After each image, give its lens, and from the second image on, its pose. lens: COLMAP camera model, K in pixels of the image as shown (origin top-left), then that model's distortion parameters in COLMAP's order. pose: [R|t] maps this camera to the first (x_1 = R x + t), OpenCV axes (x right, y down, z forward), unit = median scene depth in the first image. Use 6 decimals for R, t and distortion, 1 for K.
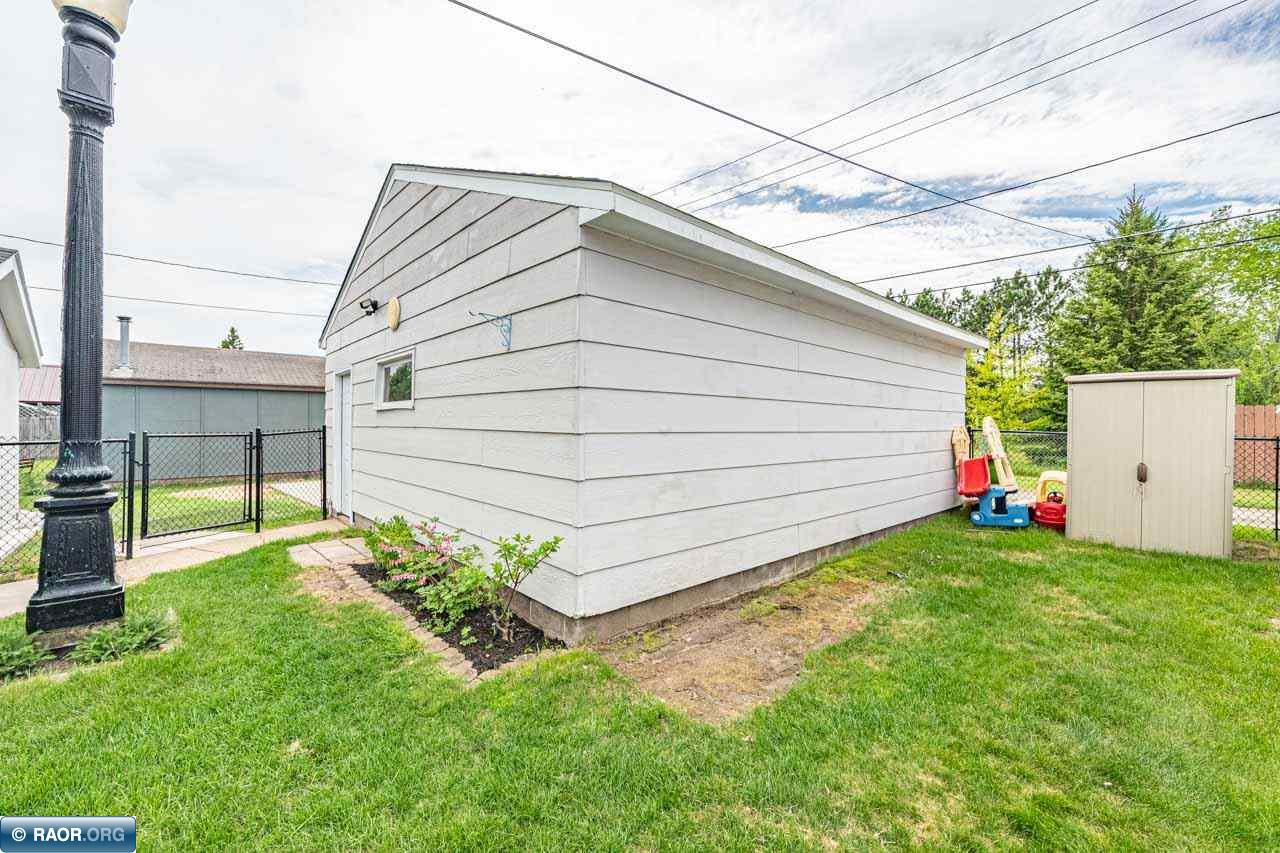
lens RADIAL K [[516.0, 0, 643.8], [0, 516.0, 424.9], [0, 0, 1]] dist [-0.002431, -0.000063]
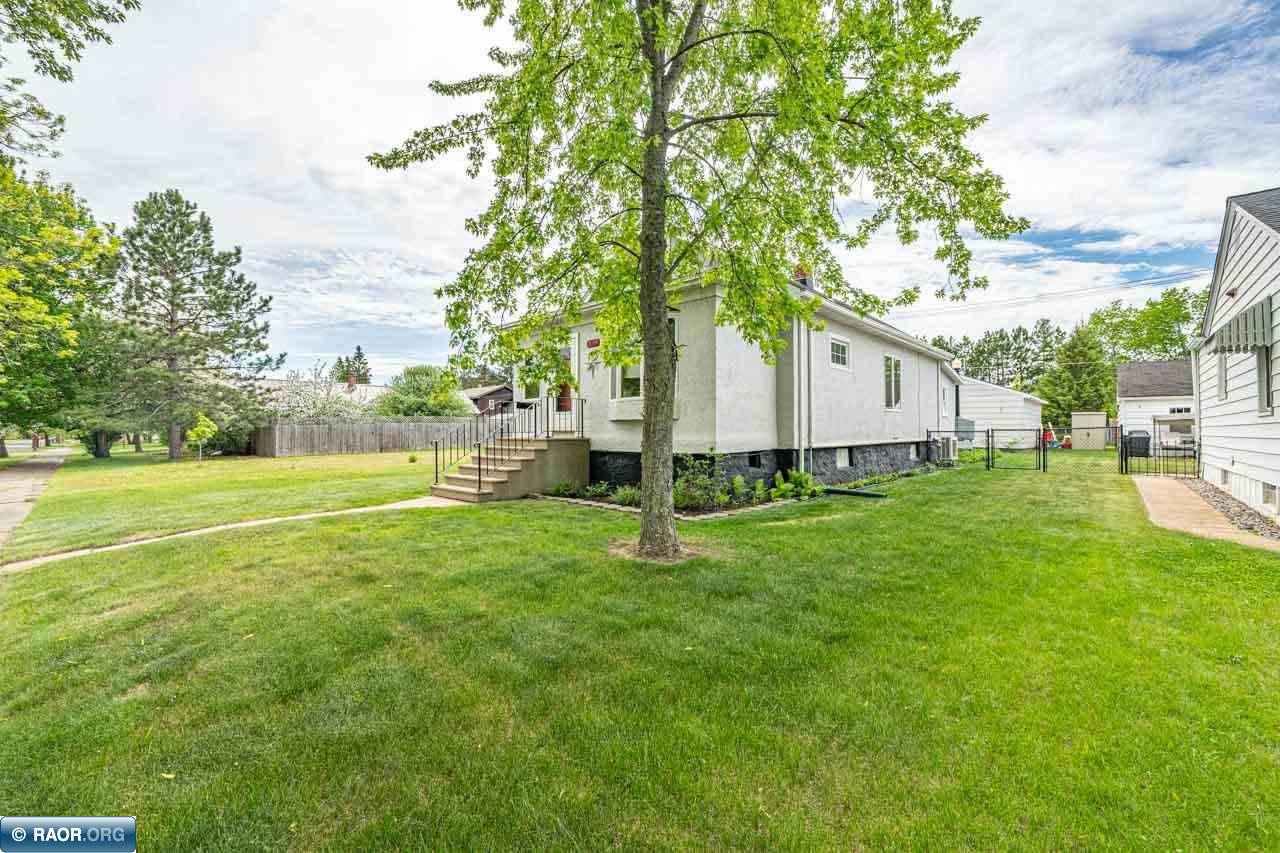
lens RADIAL K [[516.0, 0, 637.7], [0, 516.0, 429.4], [0, 0, 1]] dist [-0.002431, -0.000063]
pose [[0.996962, -0.001575, 0.077872, -0.498380], [0.001347, 0.999995, 0.002979, 0.003954], [-0.077876, -0.002865, 0.996959, -0.479200]]
